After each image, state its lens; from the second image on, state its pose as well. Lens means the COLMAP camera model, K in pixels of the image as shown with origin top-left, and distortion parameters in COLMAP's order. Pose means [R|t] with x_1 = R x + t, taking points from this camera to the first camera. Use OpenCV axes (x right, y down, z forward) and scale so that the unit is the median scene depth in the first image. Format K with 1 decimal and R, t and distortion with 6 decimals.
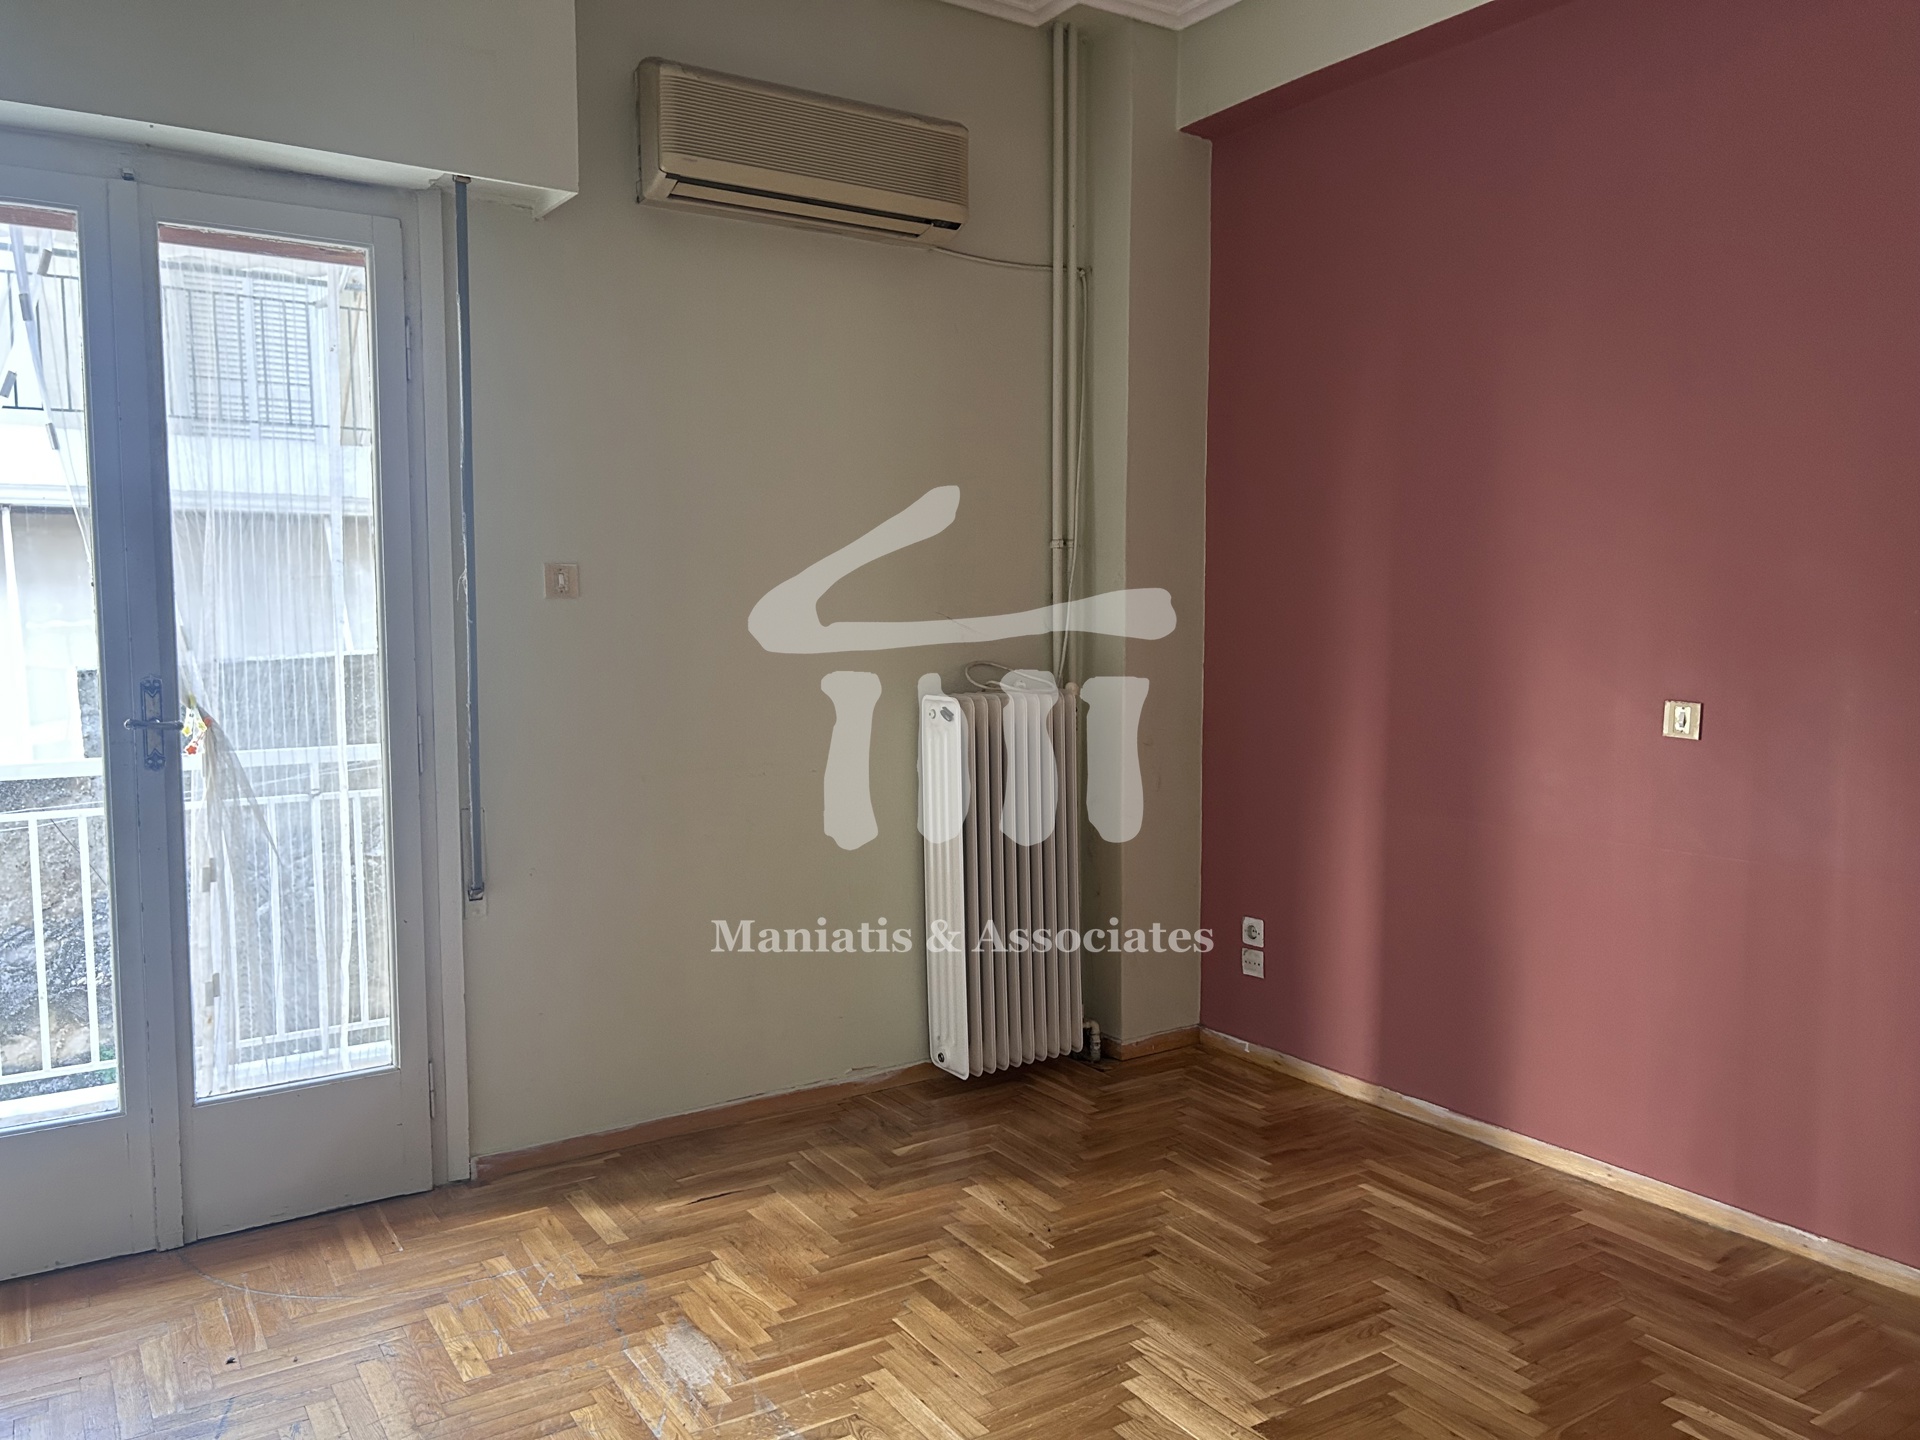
lens RADIAL K [[1447.4, 0, 973.8], [0, 1447.4, 726.2], [0, 0, 1]] dist [0.052218, -0.052082]
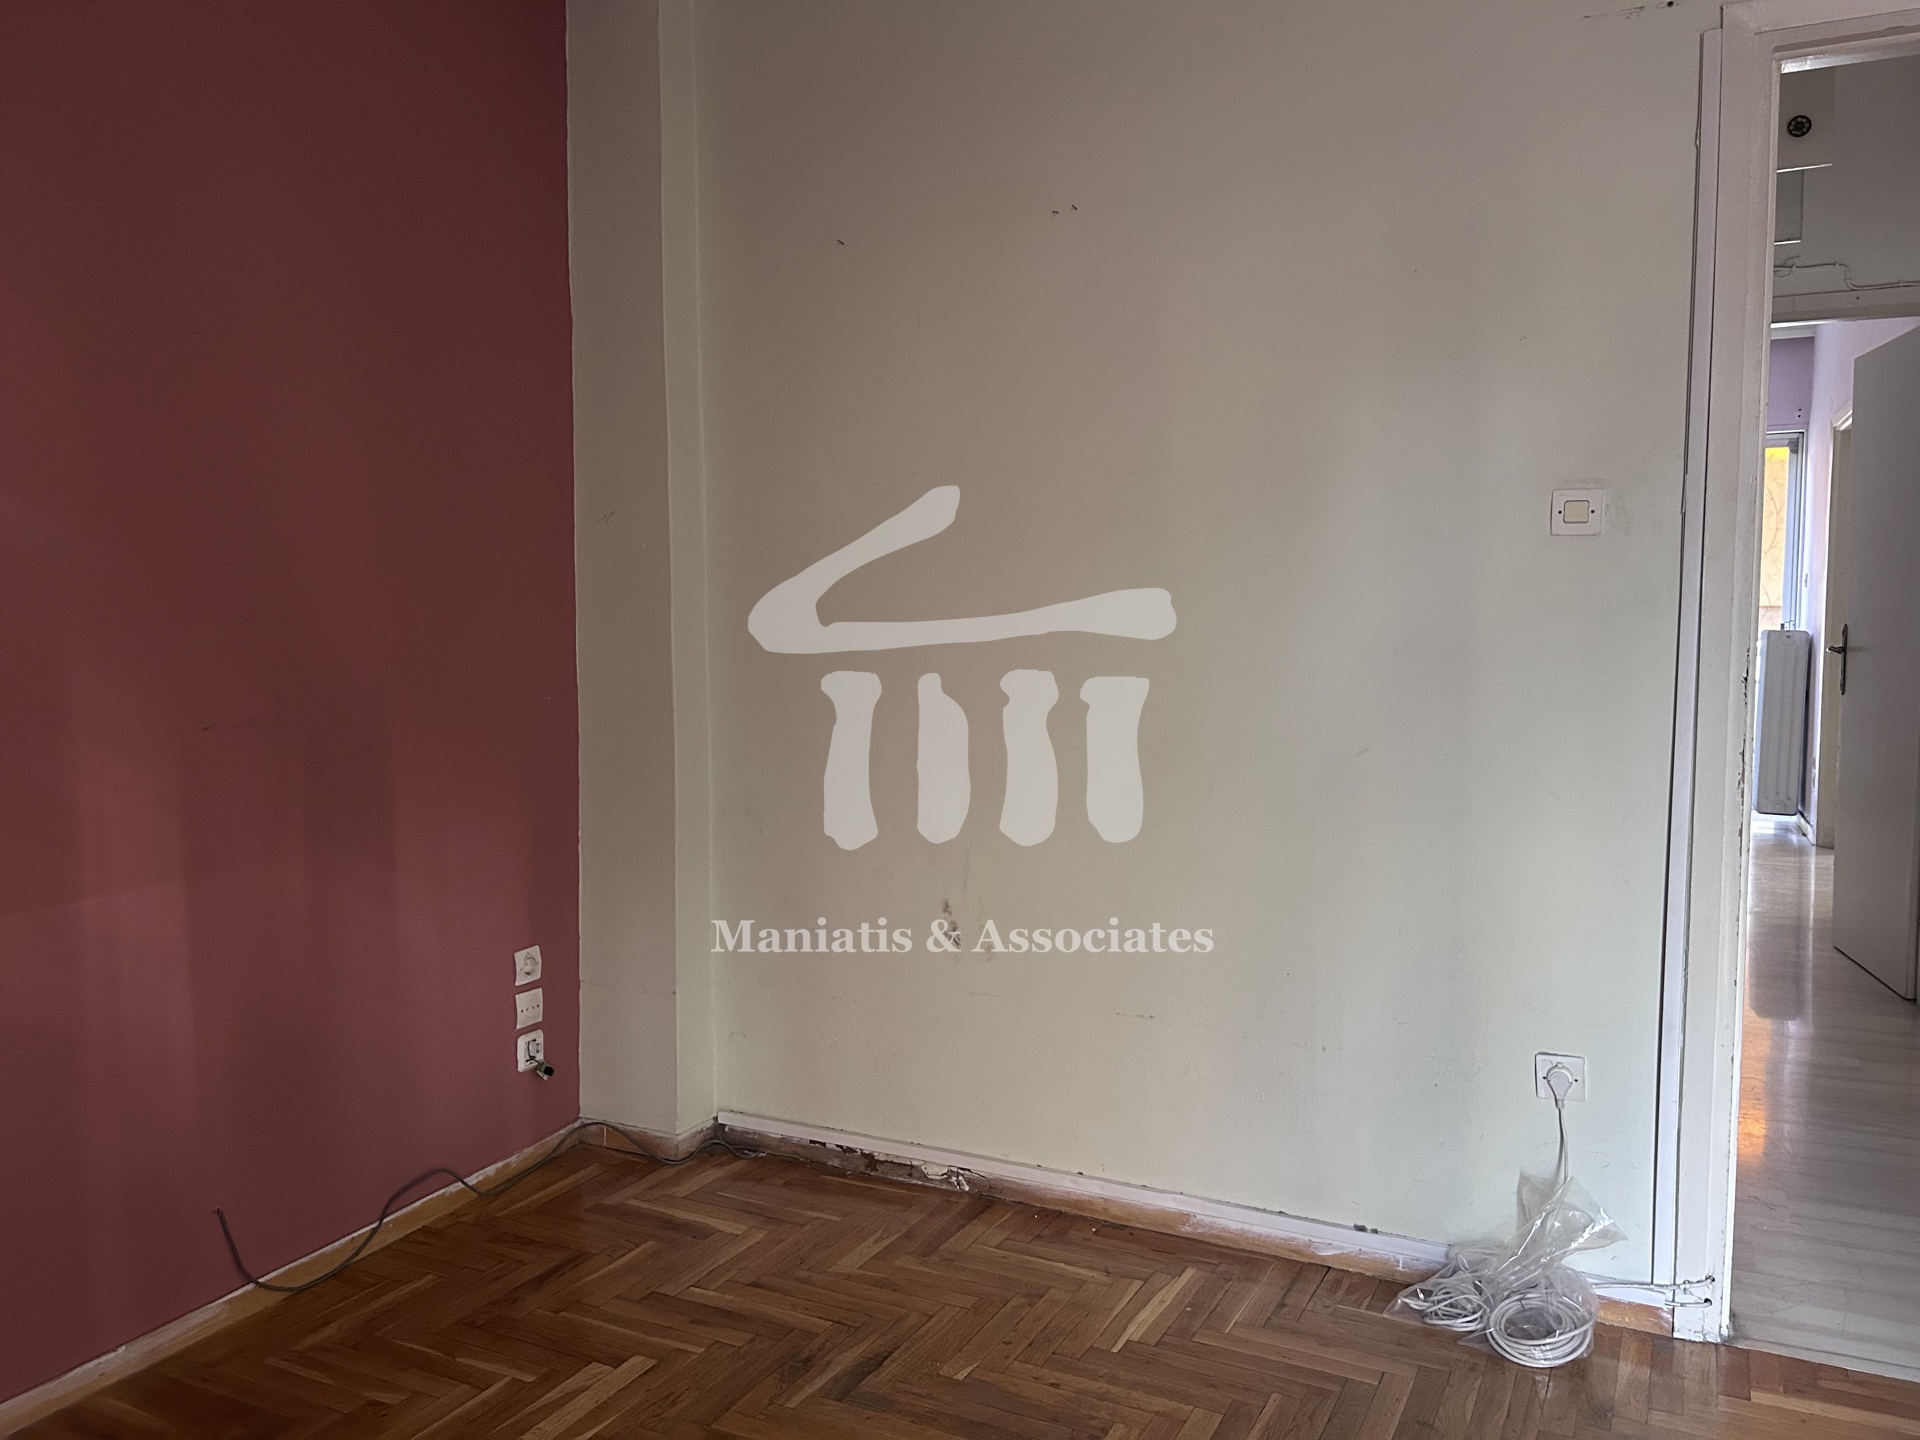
lens RADIAL K [[1447.4, 0, 961.4], [0, 1447.4, 718.9], [0, 0, 1]] dist [0.052218, -0.052082]
pose [[-0.500800, -0.059770, 0.863497, -0.324171], [0.074273, 0.990966, 0.111669, -0.050948], [-0.862371, 0.120059, -0.491836, 0.922736]]
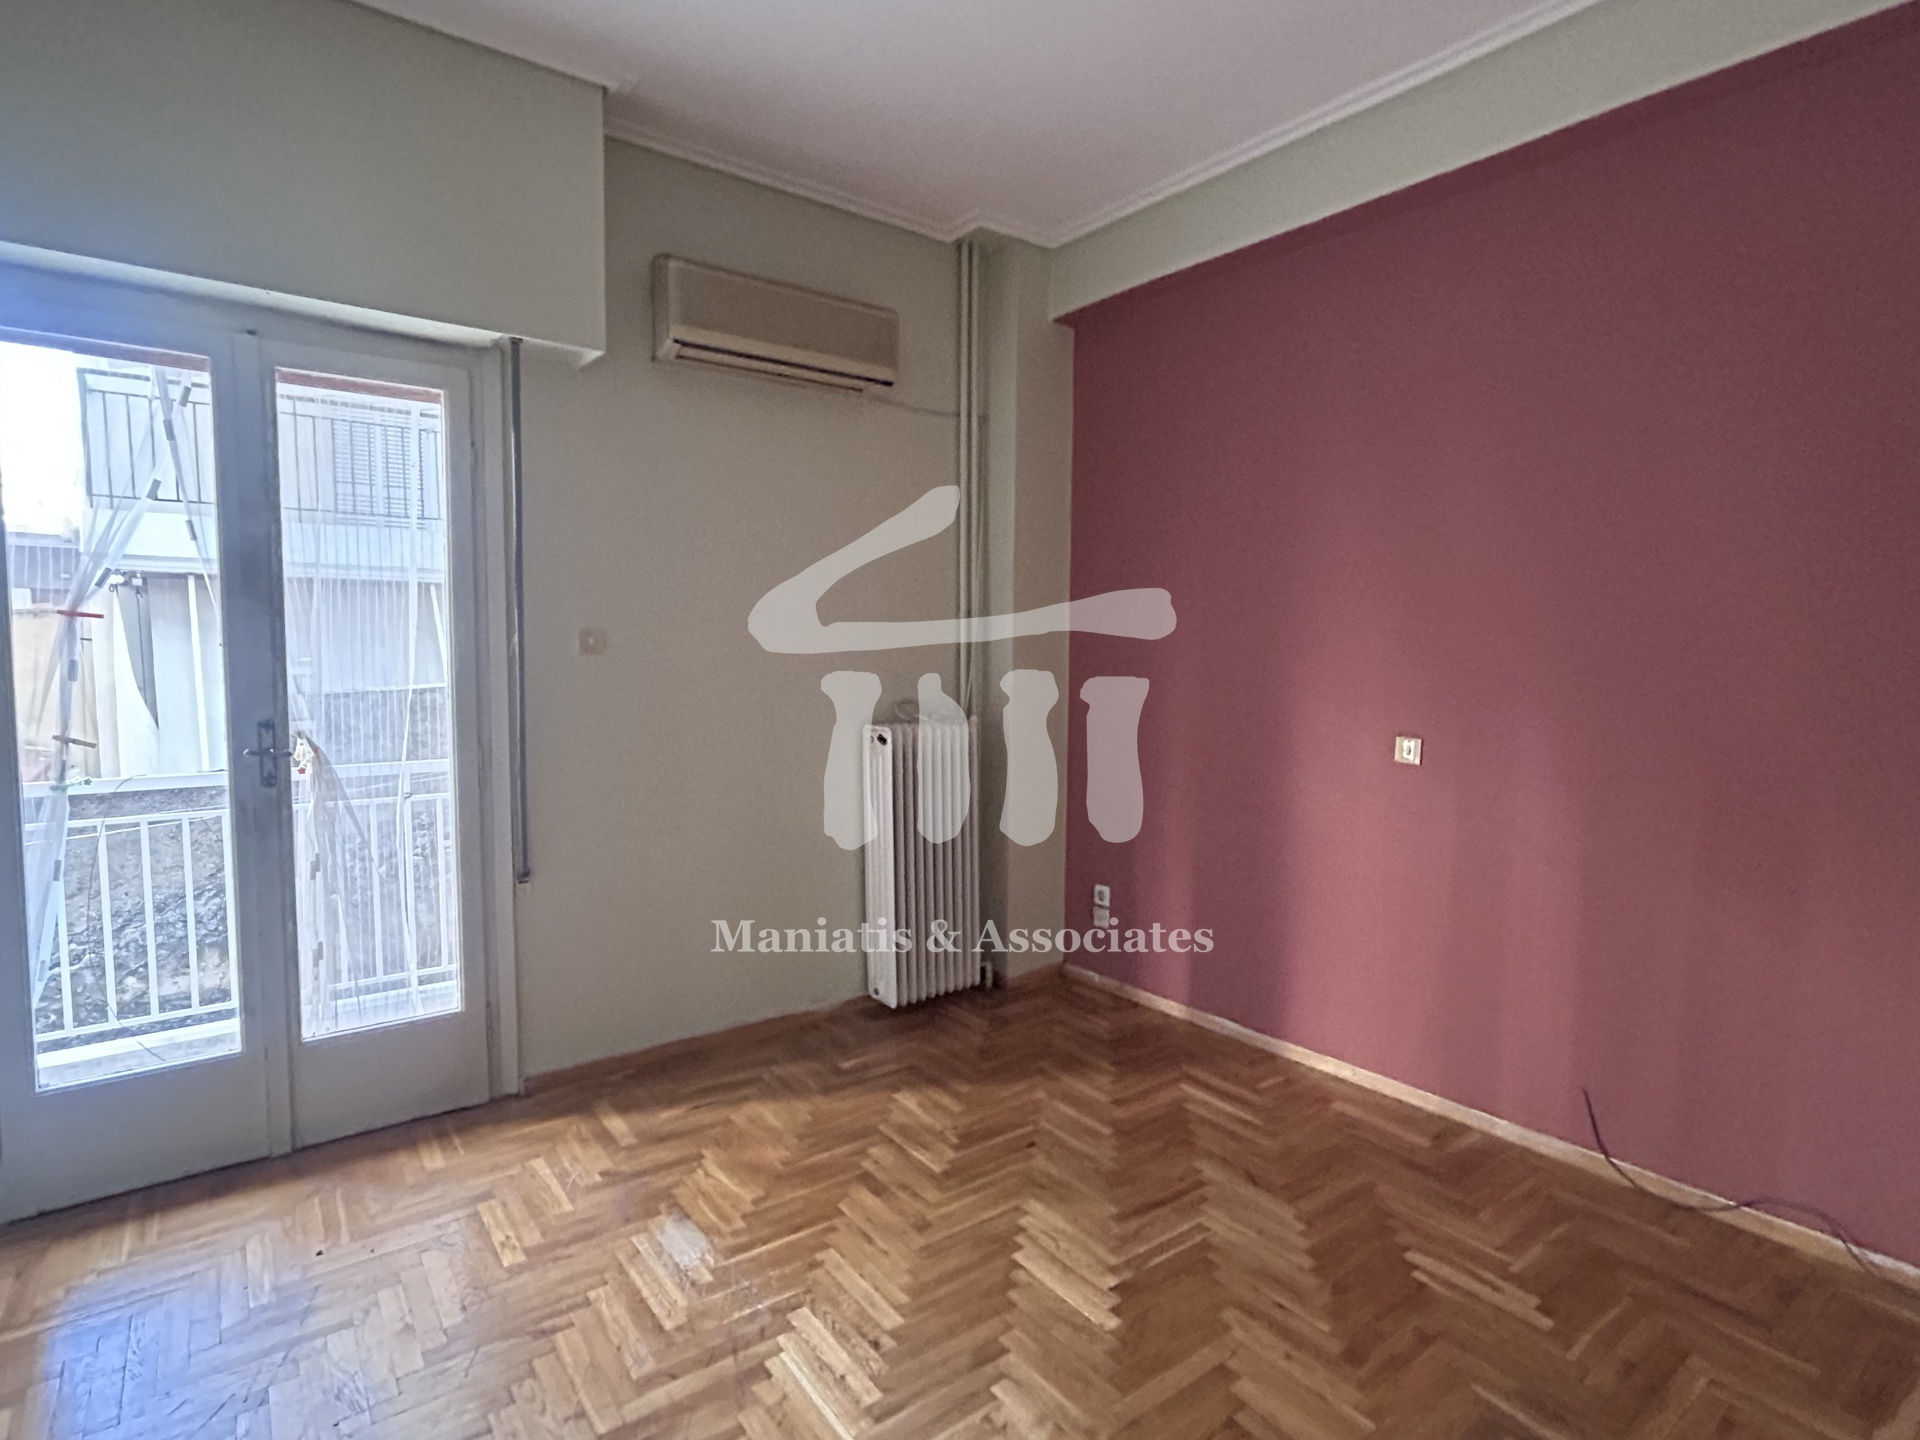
lens RADIAL K [[999.7, 0, 965.2], [0, 999.7, 723.3], [0, 0, 1]] dist [-0.007157, 0.007486]
pose [[0.997922, 0.004833, 0.064252, -0.000998], [-0.004453, 0.999972, -0.006051, -0.023550], [-0.064280, 0.005753, 0.997915, 0.074439]]
